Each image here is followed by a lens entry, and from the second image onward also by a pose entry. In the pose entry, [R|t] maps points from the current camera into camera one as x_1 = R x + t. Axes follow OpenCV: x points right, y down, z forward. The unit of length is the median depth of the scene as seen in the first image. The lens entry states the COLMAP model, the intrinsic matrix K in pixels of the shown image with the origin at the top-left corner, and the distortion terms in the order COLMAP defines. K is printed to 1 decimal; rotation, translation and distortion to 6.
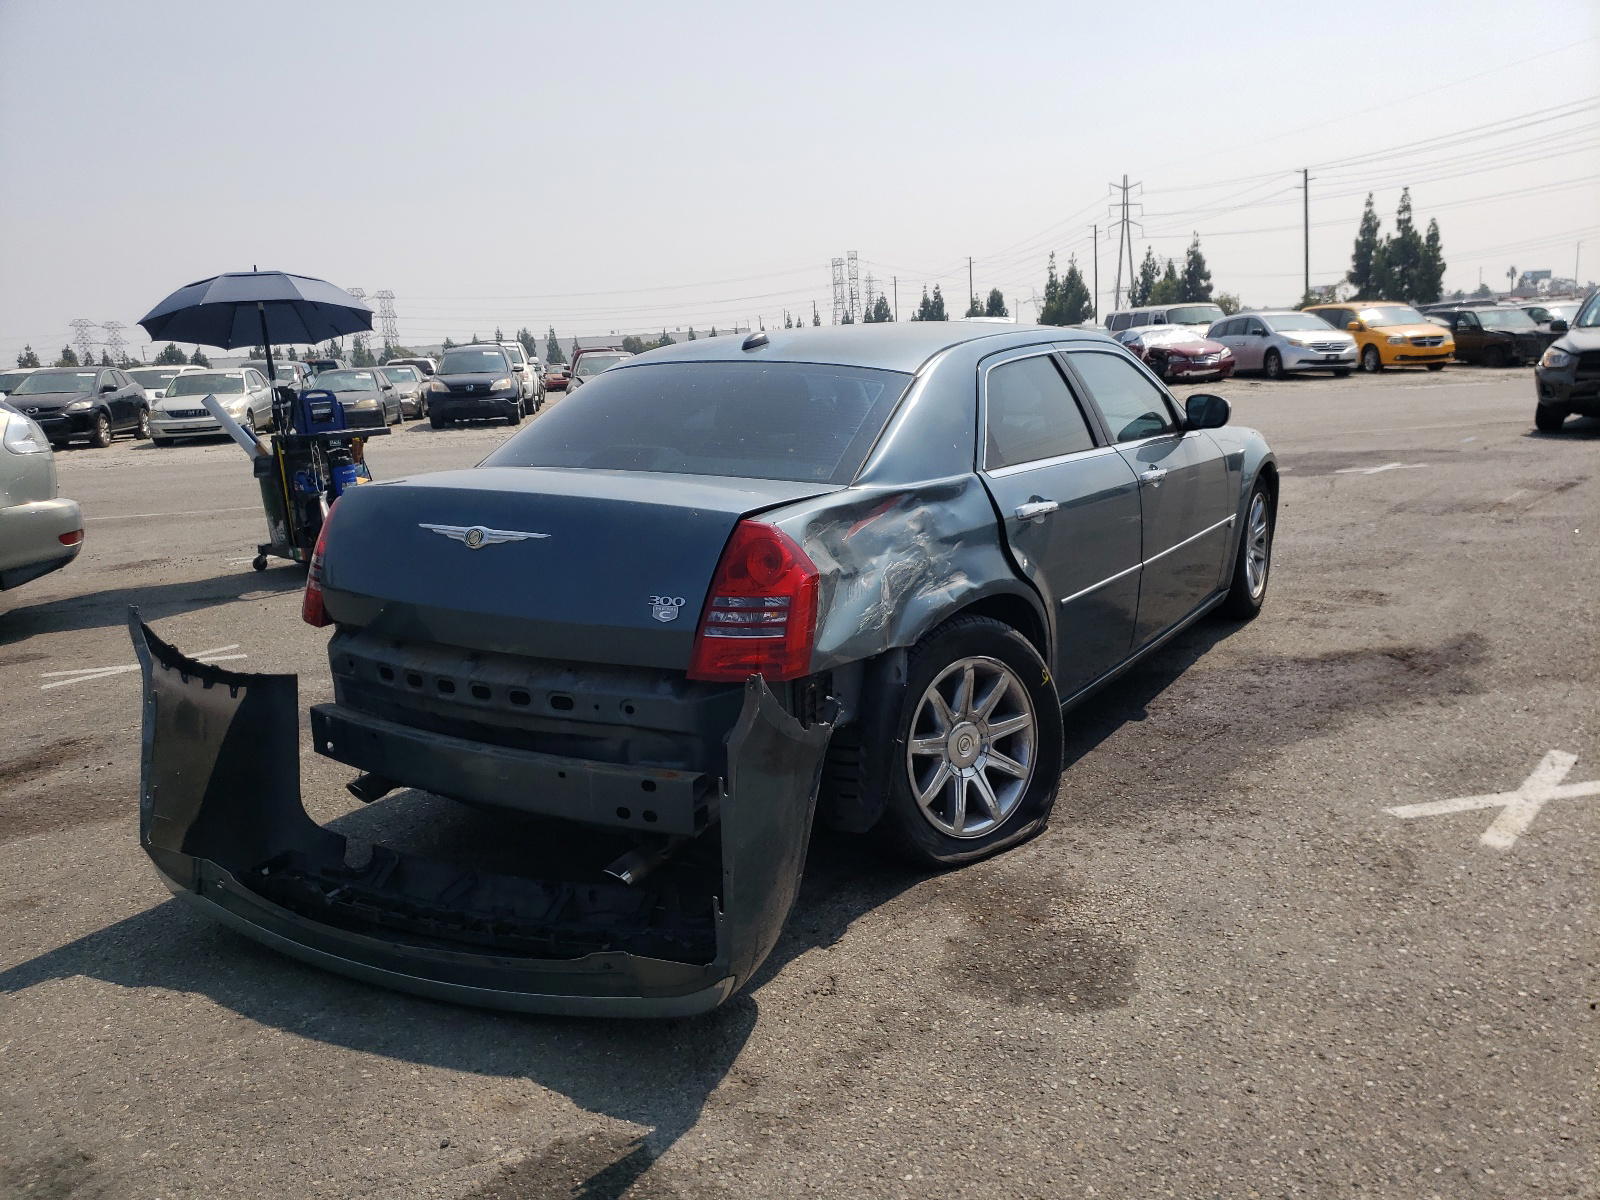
lens RADIAL K [[1199.9, 0, 810.8], [0, 1199.9, 608.9], [0, 0, 1]] dist [0.014002, 0.001333]
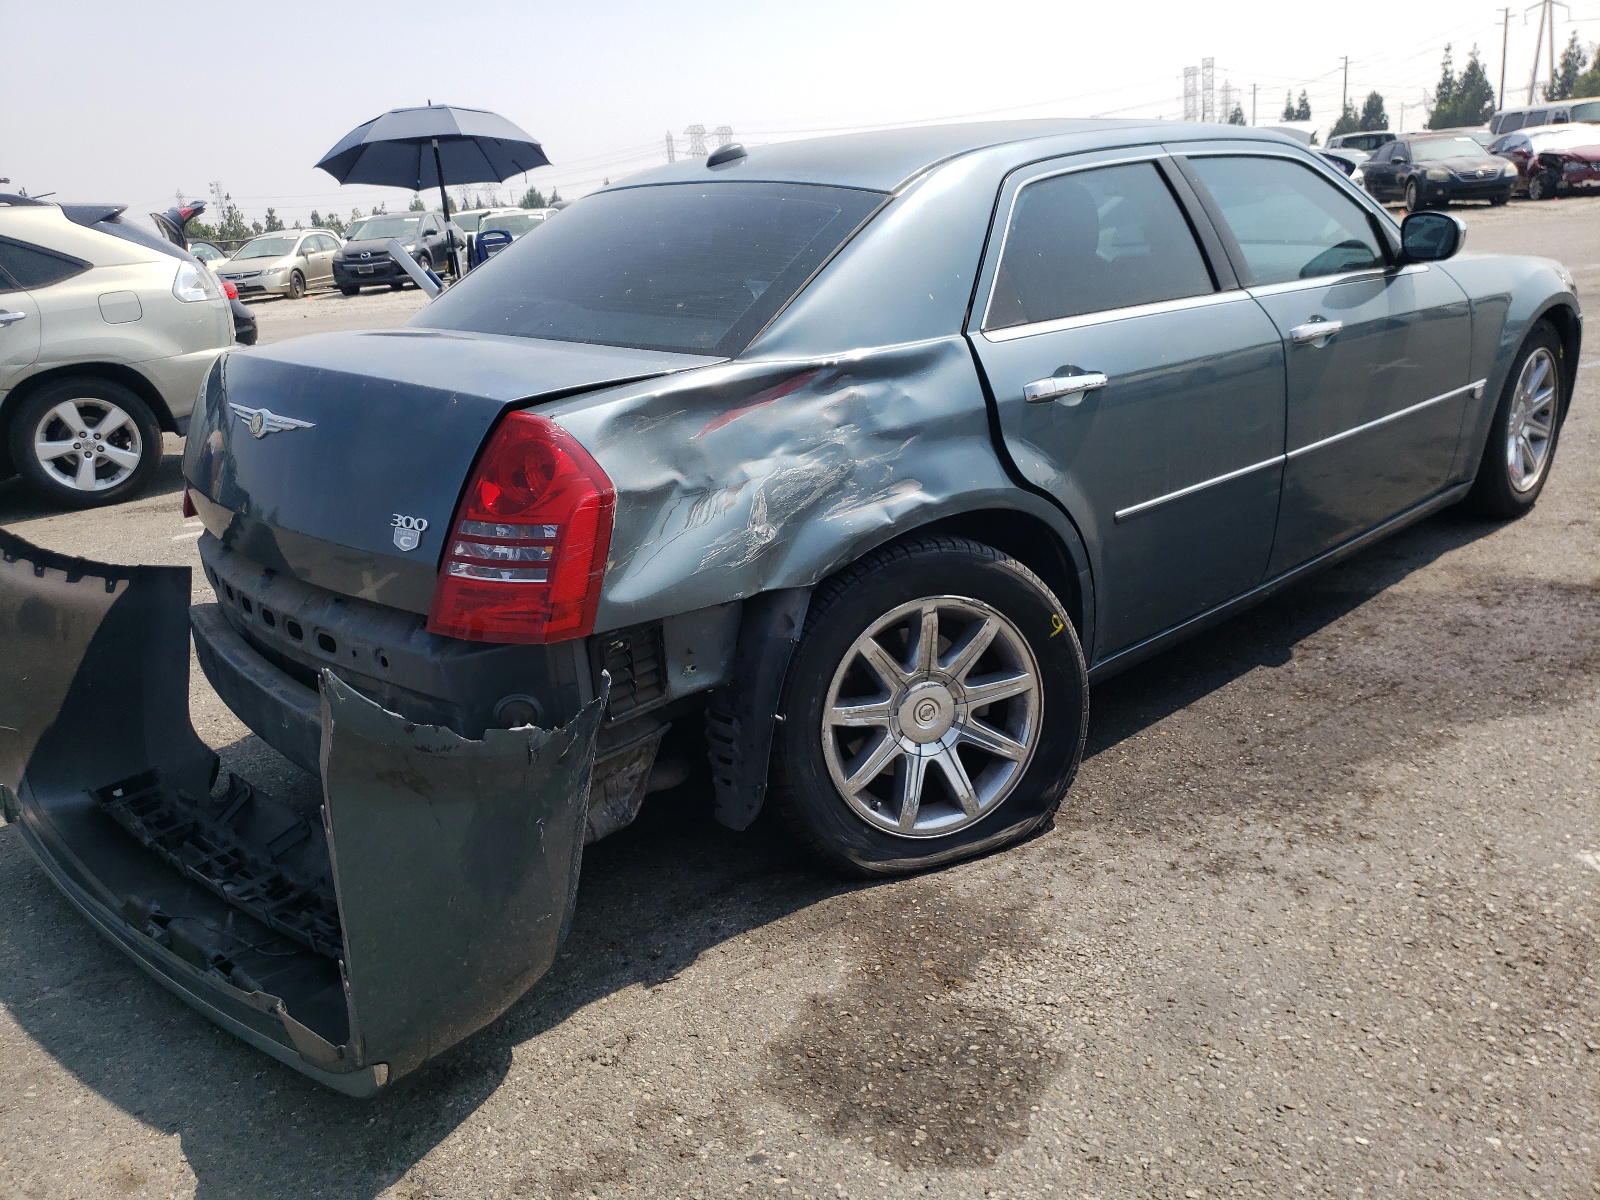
lens RADIAL K [[1199.9, 0, 788.9], [0, 1199.9, 593.5], [0, 0, 1]] dist [0.014002, 0.001333]
pose [[0.963047, 0.057695, -0.263080, 0.235232], [-0.025807, 0.992060, 0.123091, -0.047368], [0.268093, -0.111753, 0.956889, 0.280040]]
